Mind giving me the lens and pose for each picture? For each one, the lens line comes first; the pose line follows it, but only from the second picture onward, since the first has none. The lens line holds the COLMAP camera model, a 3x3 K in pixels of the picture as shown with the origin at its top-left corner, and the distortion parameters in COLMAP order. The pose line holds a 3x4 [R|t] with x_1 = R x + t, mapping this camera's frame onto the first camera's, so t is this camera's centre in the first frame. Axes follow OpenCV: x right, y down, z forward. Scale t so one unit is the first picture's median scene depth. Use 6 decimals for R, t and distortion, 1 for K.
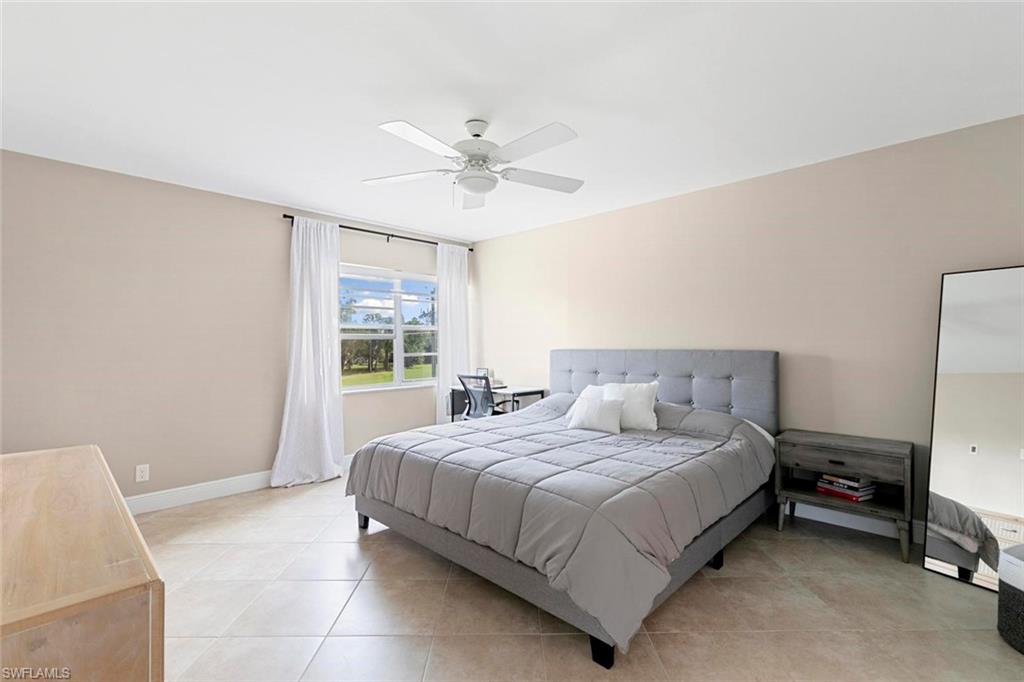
lens RADIAL K [[454.4, 0, 510.4], [0, 454.4, 340.8], [0, 0, 1]] dist [0.002435, 0.000315]
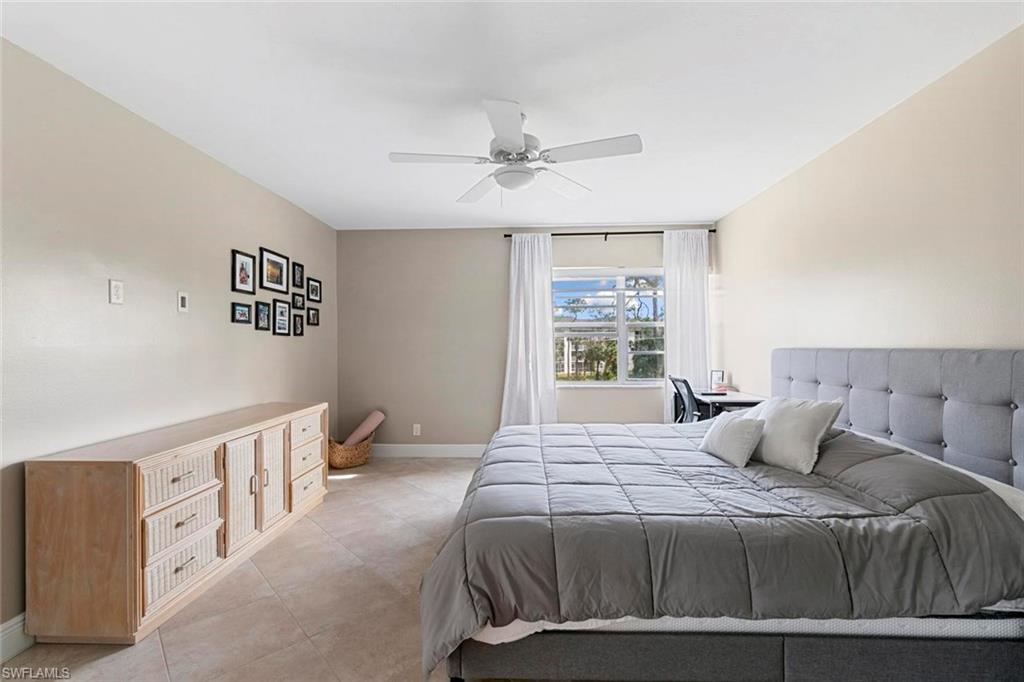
lens RADIAL K [[454.4, 0, 510.4], [0, 454.4, 340.8], [0, 0, 1]] dist [0.002435, 0.000315]
pose [[0.664318, -0.005977, -0.747426, 0.386736], [0.006767, 0.999975, -0.001982, 0.005922], [0.747419, -0.003741, 0.664342, 0.197409]]
